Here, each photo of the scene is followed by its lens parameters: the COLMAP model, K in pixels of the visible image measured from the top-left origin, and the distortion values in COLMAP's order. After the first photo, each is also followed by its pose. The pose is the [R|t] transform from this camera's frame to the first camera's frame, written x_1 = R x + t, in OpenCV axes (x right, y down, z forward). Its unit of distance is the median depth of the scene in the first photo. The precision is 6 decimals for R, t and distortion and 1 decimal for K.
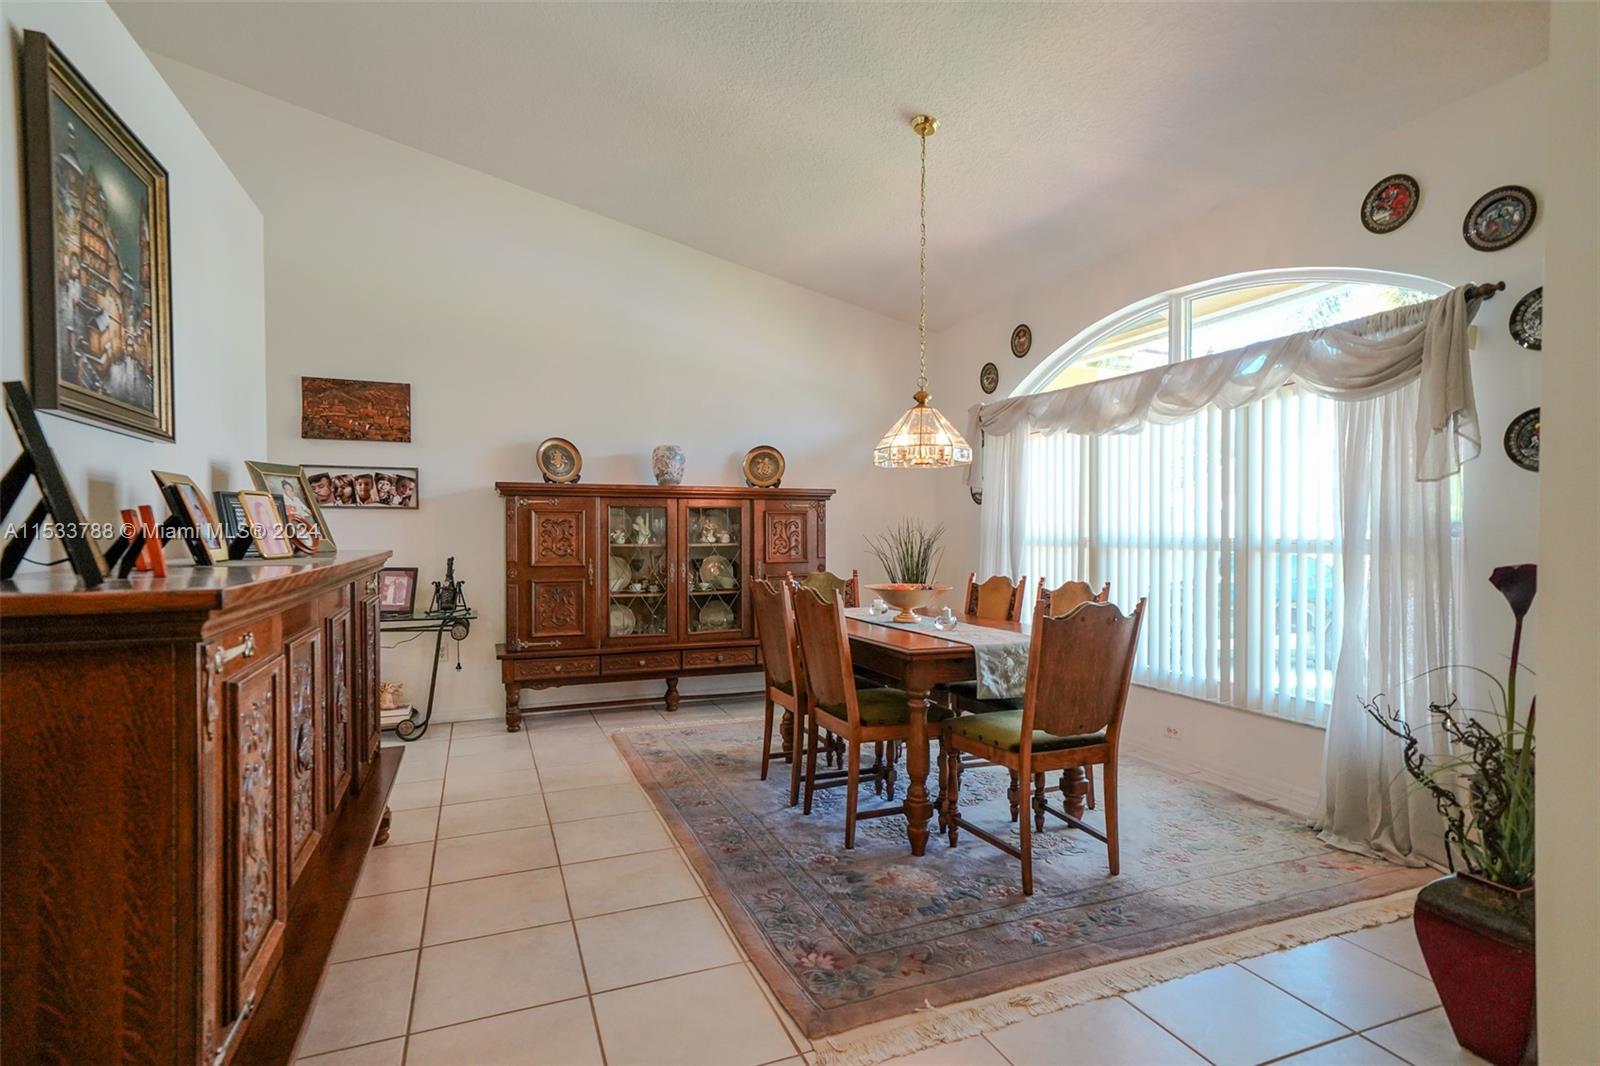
lens RADIAL K [[775.5, 0, 792.0], [0, 775.5, 537.0], [0, 0, 1]] dist [0.015331, 0.000368]
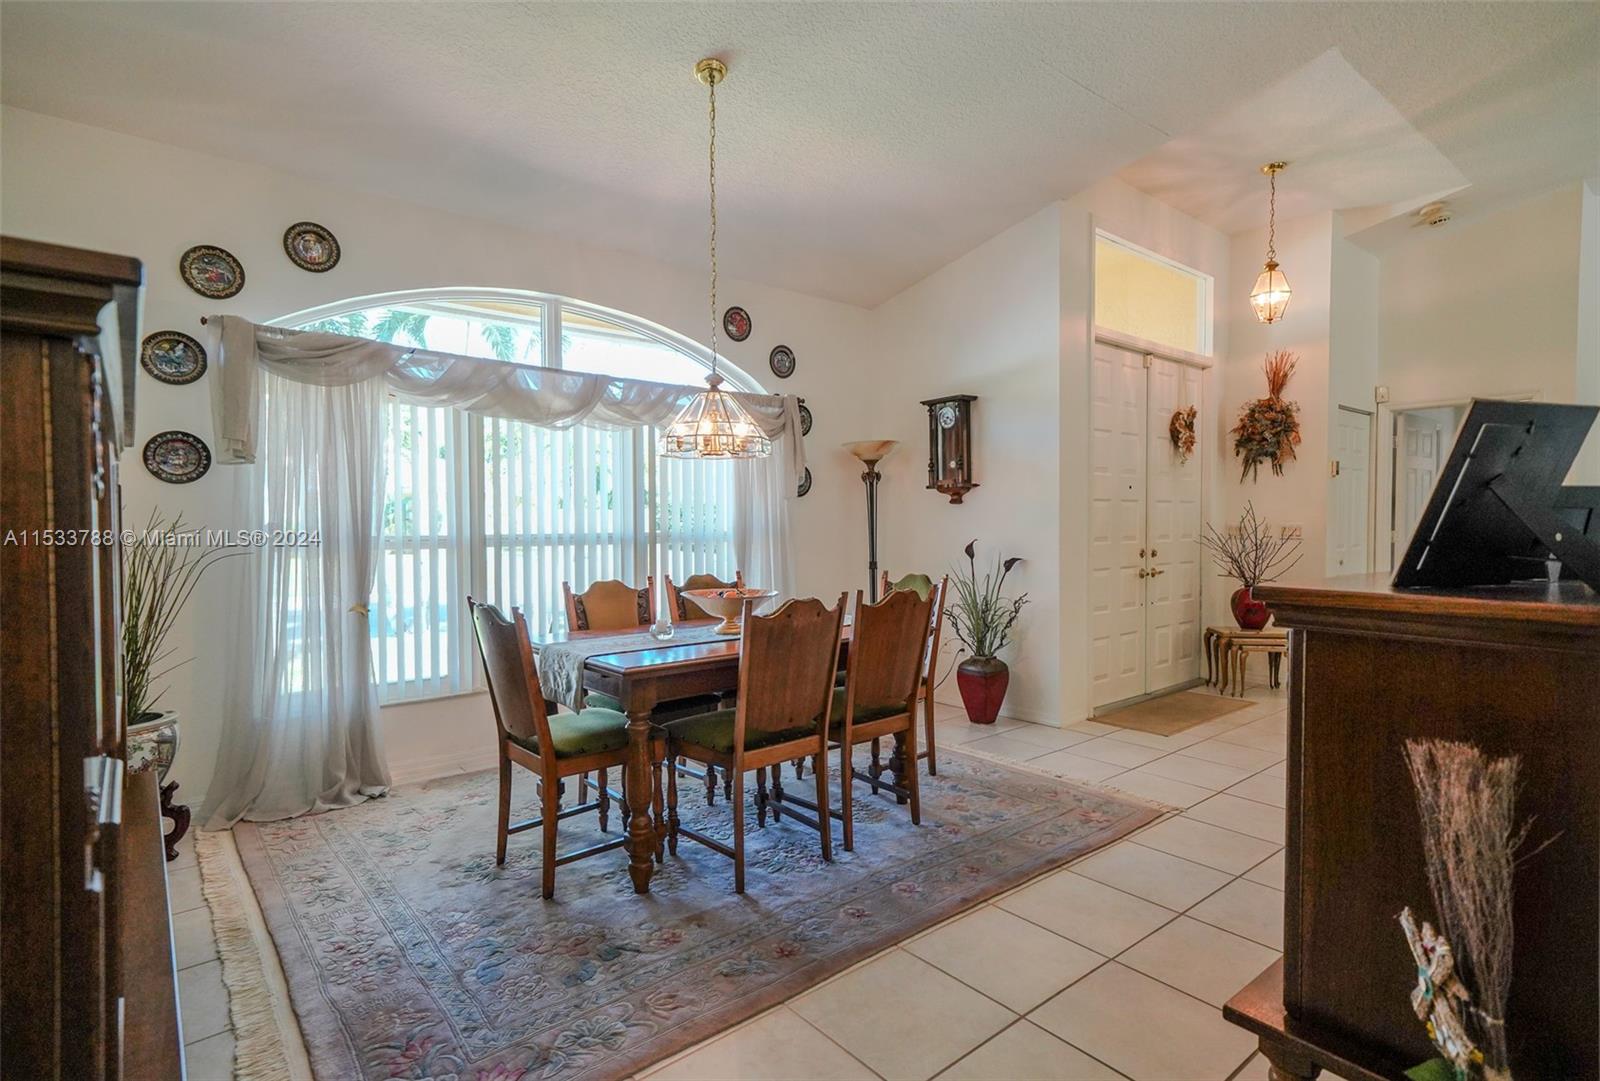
lens RADIAL K [[808.1, 0, 828.0], [0, 808.1, 540.2], [0, 0, 1]] dist [0.001620, 0.000224]
pose [[-0.328077, -0.020708, 0.944424, -0.718974], [0.009228, 0.999642, 0.025124, -0.018337], [-0.944606, 0.016957, -0.327768, 1.135964]]
